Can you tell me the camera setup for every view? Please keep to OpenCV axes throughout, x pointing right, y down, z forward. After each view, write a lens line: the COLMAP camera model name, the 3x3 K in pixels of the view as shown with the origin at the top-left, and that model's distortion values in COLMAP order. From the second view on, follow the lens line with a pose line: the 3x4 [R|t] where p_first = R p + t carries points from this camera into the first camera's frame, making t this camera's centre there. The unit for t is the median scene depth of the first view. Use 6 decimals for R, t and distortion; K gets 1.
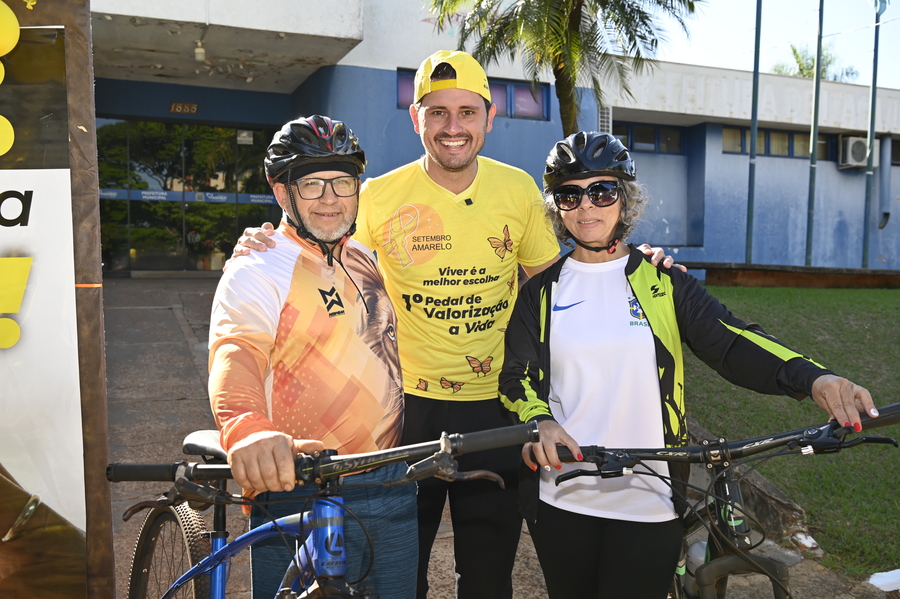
lens RADIAL K [[862.3, 0, 450.0], [0, 862.3, 299.5], [0, 0, 1]] dist [0.017834, 0.001420]
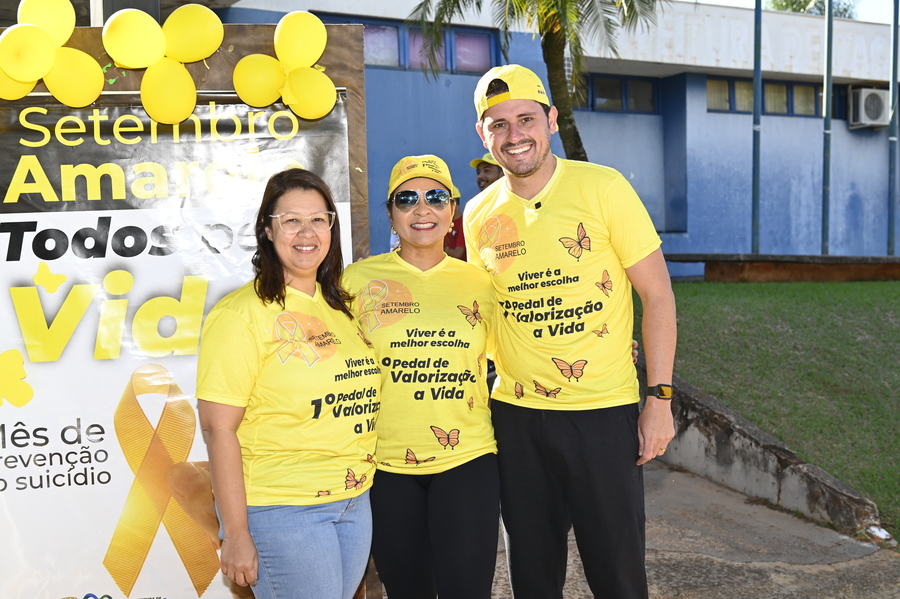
lens RADIAL K [[1223.2, 0, 450.0], [0, 1223.2, 299.5], [0, 0, 1]] dist [0.016106, 0.047917]
pose [[0.993230, -0.028942, 0.112505, -0.068273], [0.029992, 0.999521, -0.007650, 0.001278], [-0.112229, 0.010972, 0.993622, -0.104321]]
